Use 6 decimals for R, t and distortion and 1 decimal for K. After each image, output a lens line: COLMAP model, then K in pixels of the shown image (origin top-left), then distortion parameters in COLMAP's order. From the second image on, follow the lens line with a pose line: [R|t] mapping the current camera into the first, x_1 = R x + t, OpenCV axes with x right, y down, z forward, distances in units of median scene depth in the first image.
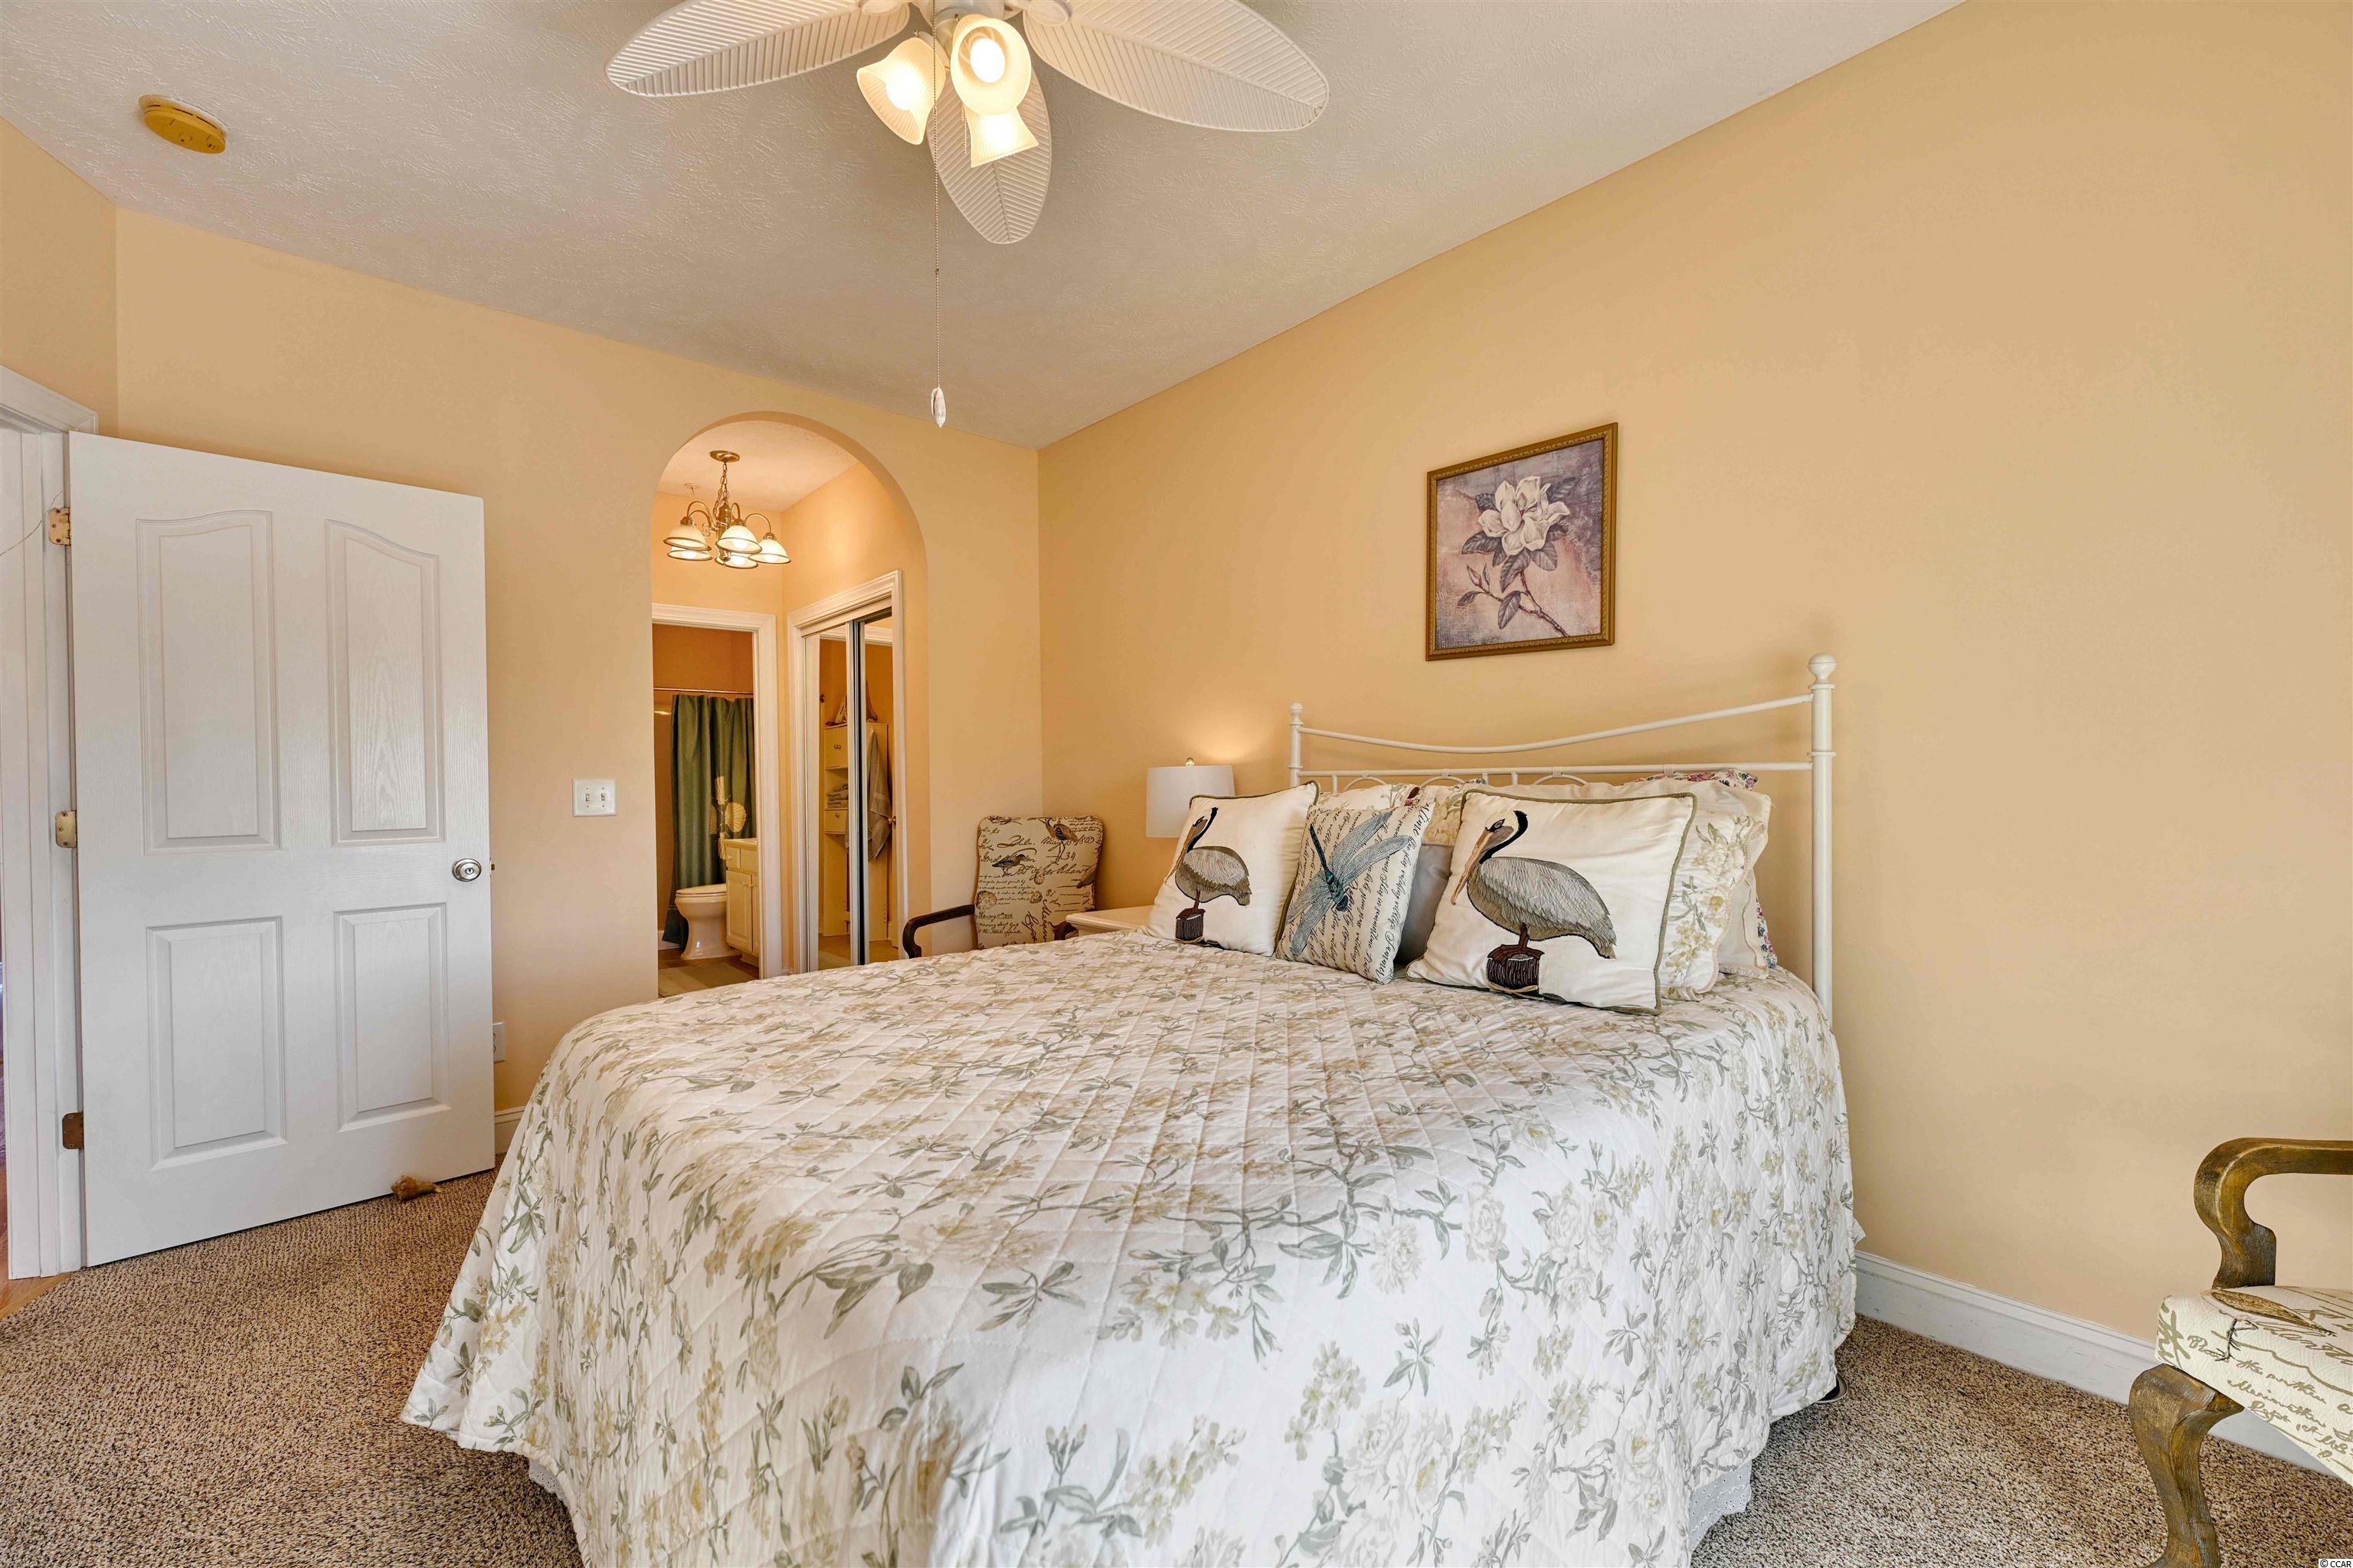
lens RADIAL K [[943.1, 0, 1180.5], [0, 943.1, 791.2], [0, 0, 1]] dist [-0.001591, 0.000369]
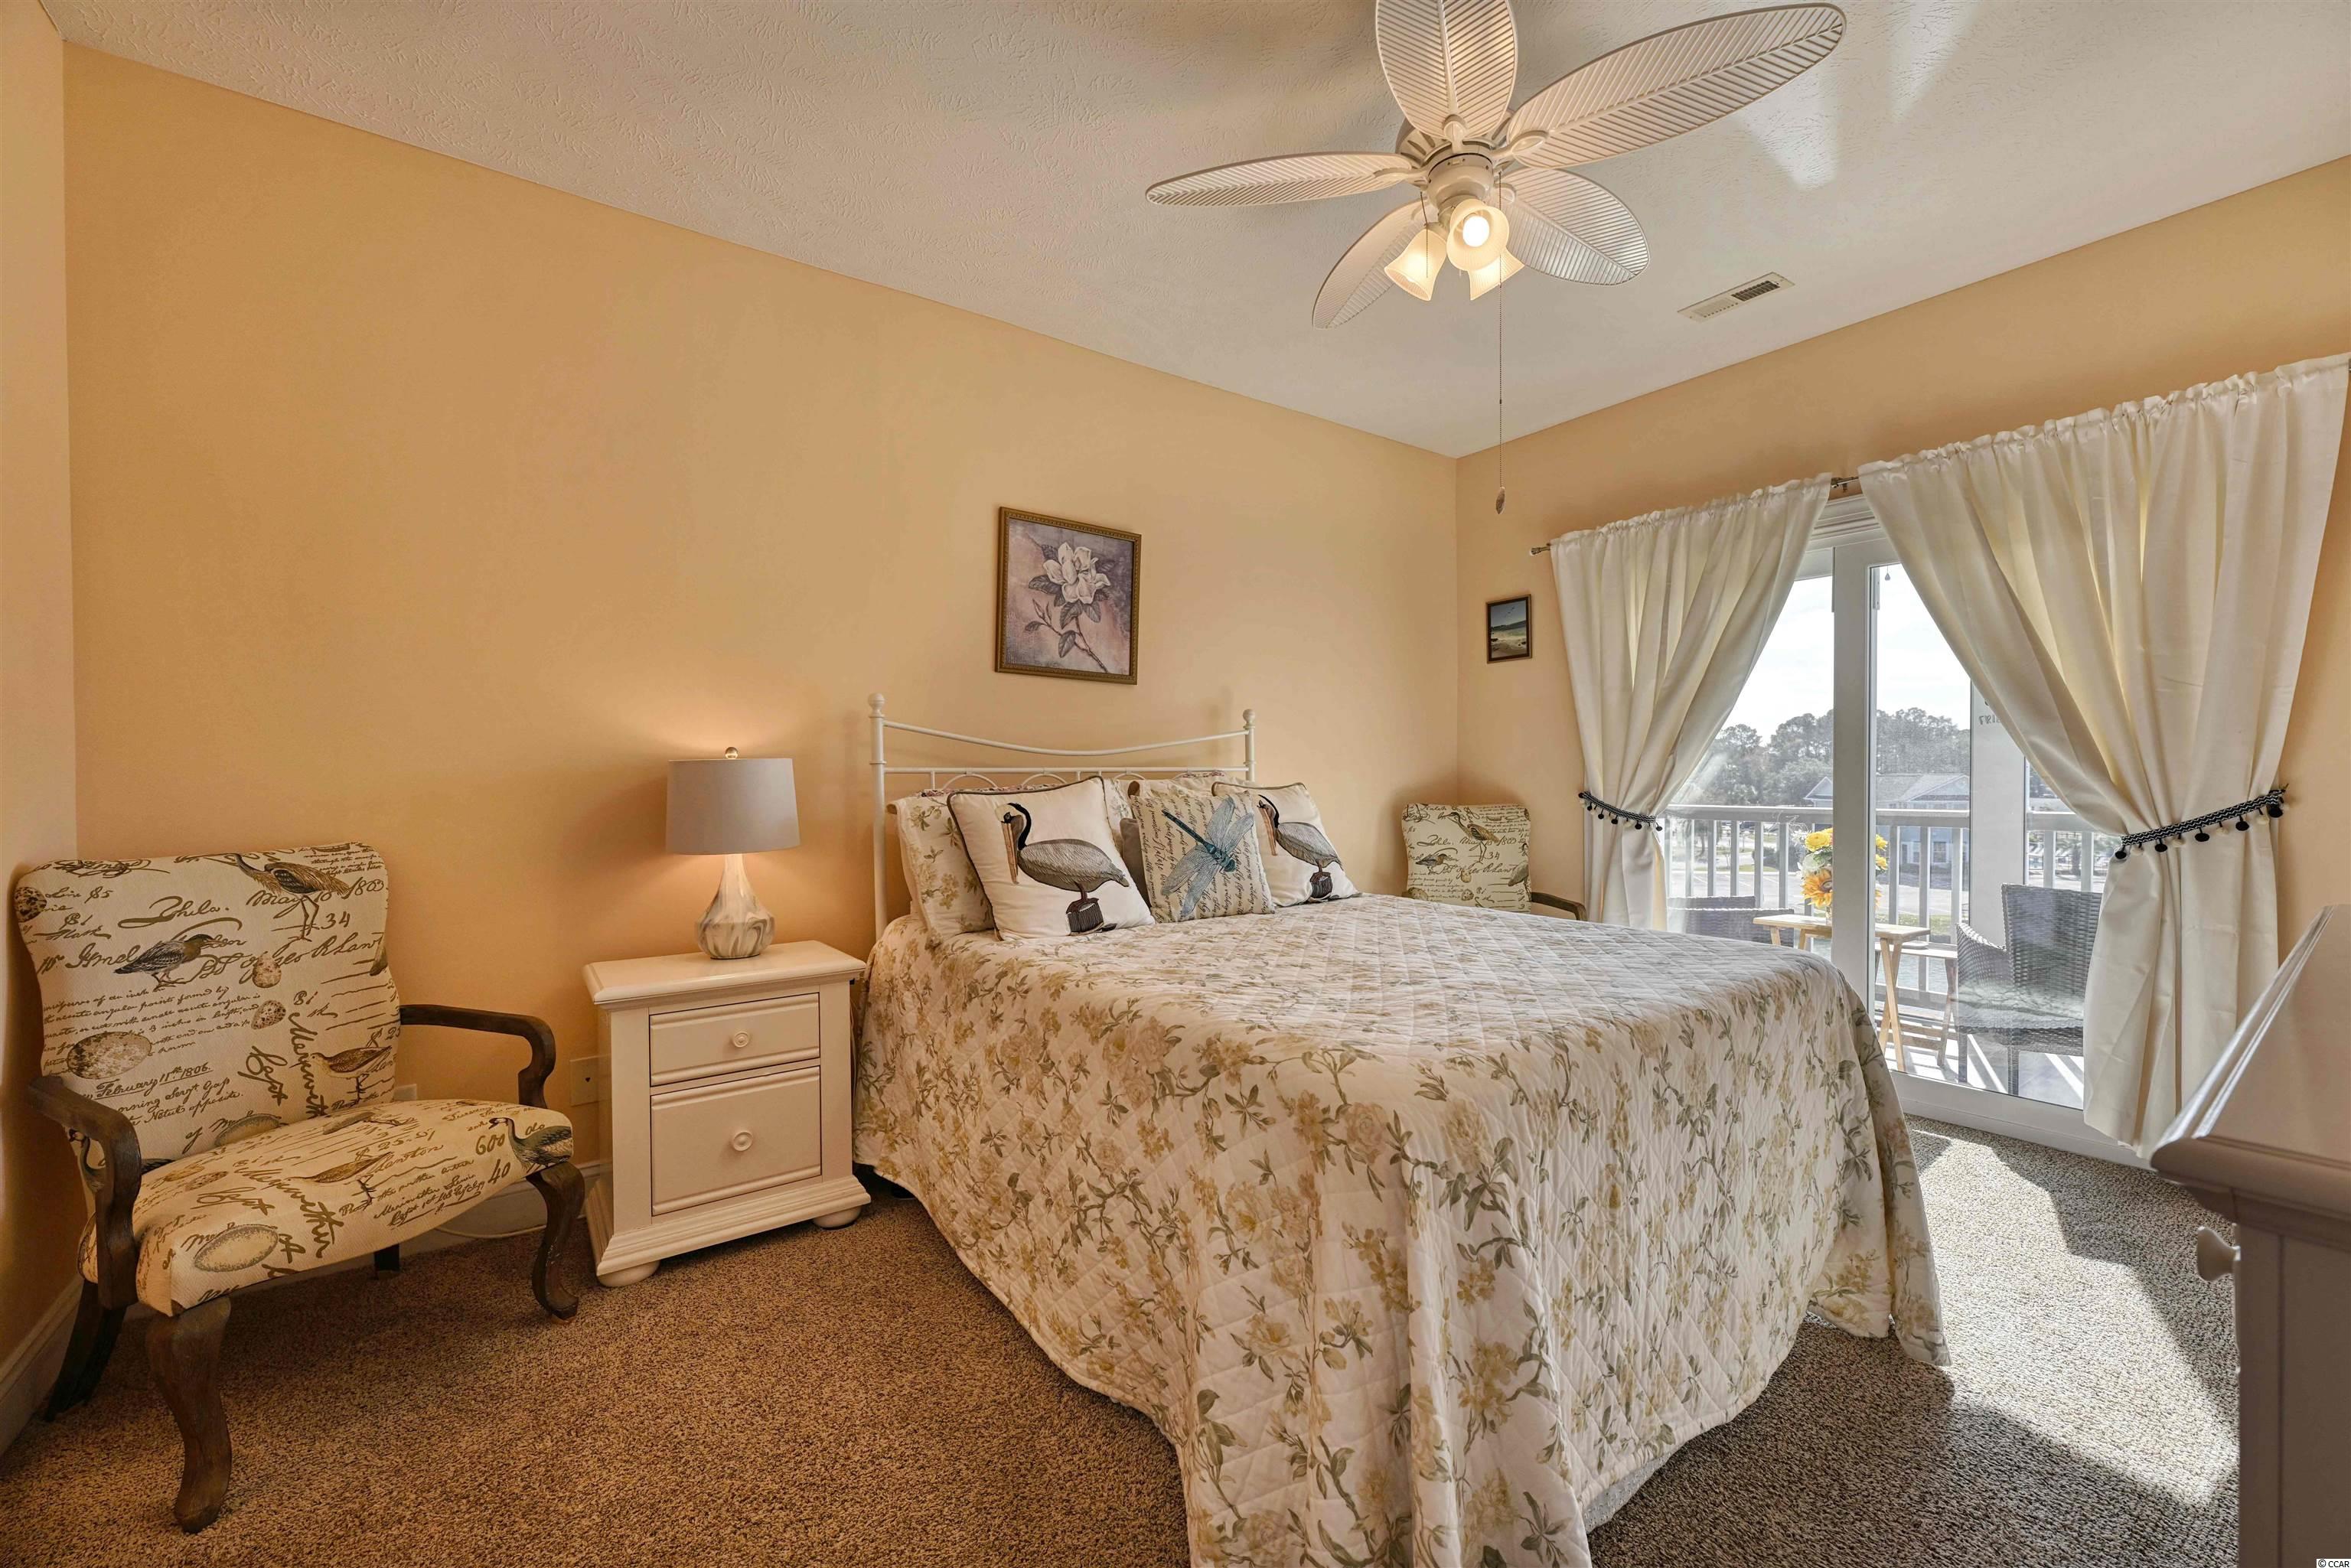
lens RADIAL K [[942.2, 0, 1174.8], [0, 942.2, 793.4], [0, 0, 1]] dist [-0.001591, 0.000369]
pose [[0.098481, -0.010575, 0.995083, -0.923195], [0.017148, 0.999813, 0.008928, 0.001526], [-0.994991, 0.016185, 0.098644, 0.740931]]
